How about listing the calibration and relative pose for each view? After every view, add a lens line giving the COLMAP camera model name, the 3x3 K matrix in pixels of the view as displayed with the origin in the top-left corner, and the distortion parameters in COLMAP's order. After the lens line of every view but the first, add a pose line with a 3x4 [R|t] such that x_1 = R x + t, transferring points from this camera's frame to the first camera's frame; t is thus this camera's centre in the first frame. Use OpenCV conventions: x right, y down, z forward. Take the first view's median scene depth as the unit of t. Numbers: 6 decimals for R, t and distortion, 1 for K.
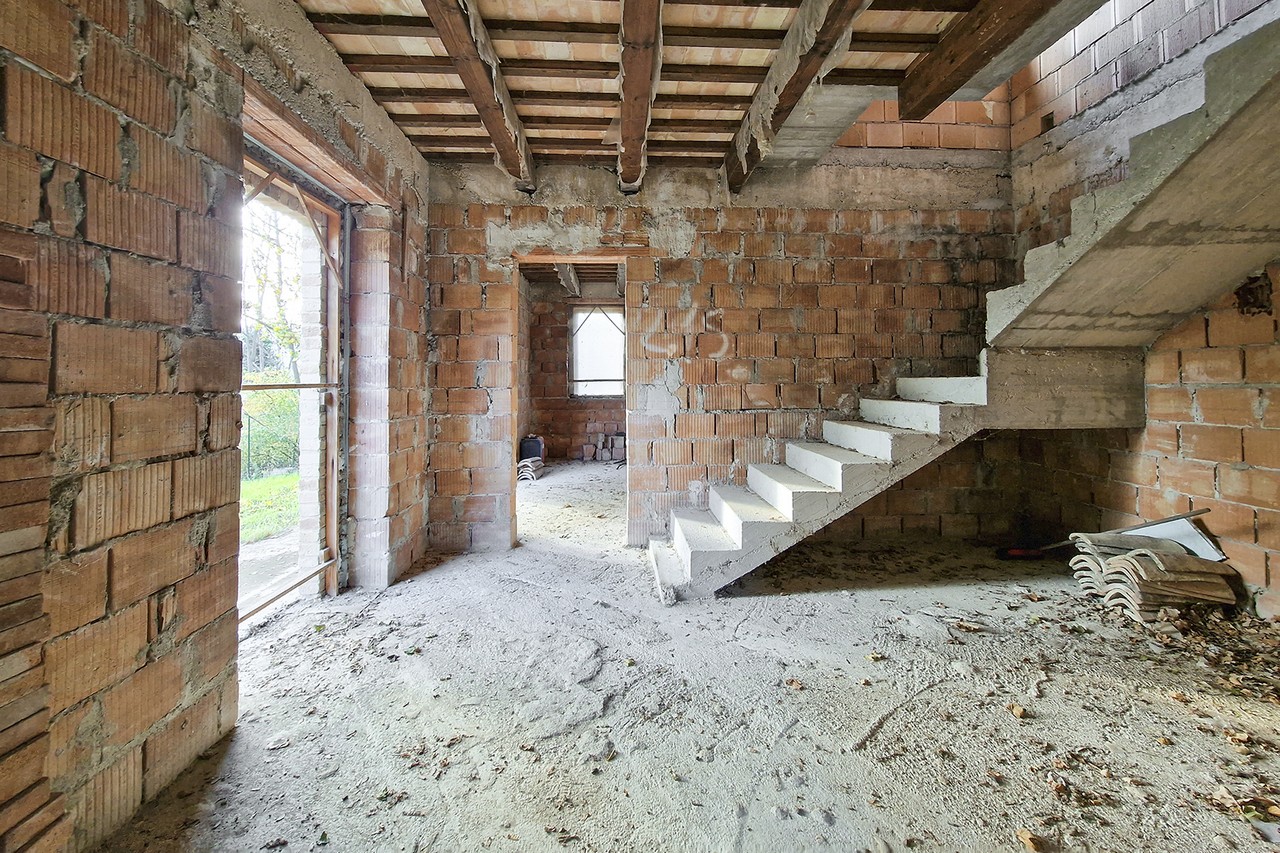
lens RADIAL K [[537.2, 0, 656.4], [0, 537.2, 381.1], [0, 0, 1]] dist [0.009640, -0.004955]
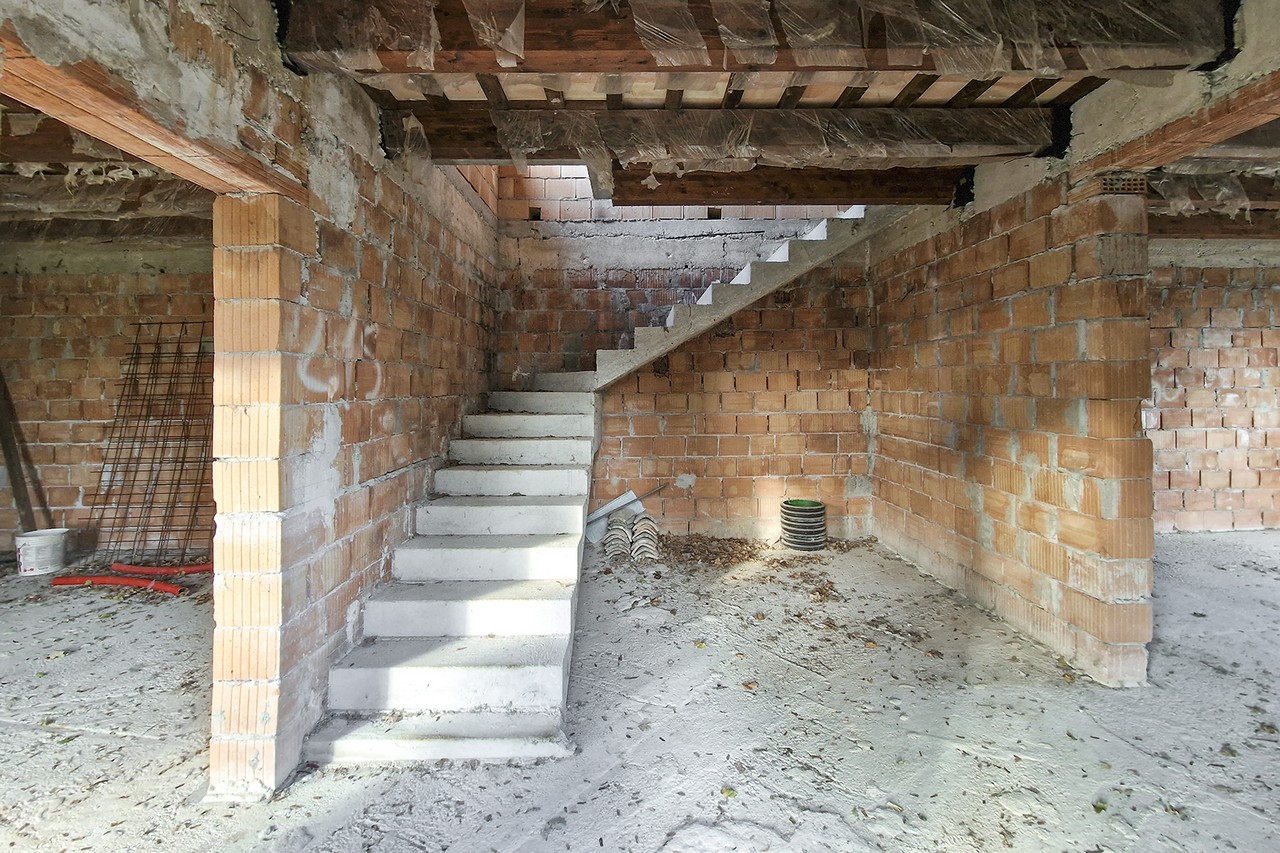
lens RADIAL K [[537.2, 0, 626.9], [0, 537.2, 393.1], [0, 0, 1]] dist [0.009640, -0.004955]
pose [[0.052949, -0.010632, 0.998541, -0.522541], [0.003196, 0.999940, 0.010478, -0.056911], [-0.998592, 0.002637, 0.052979, 0.665710]]
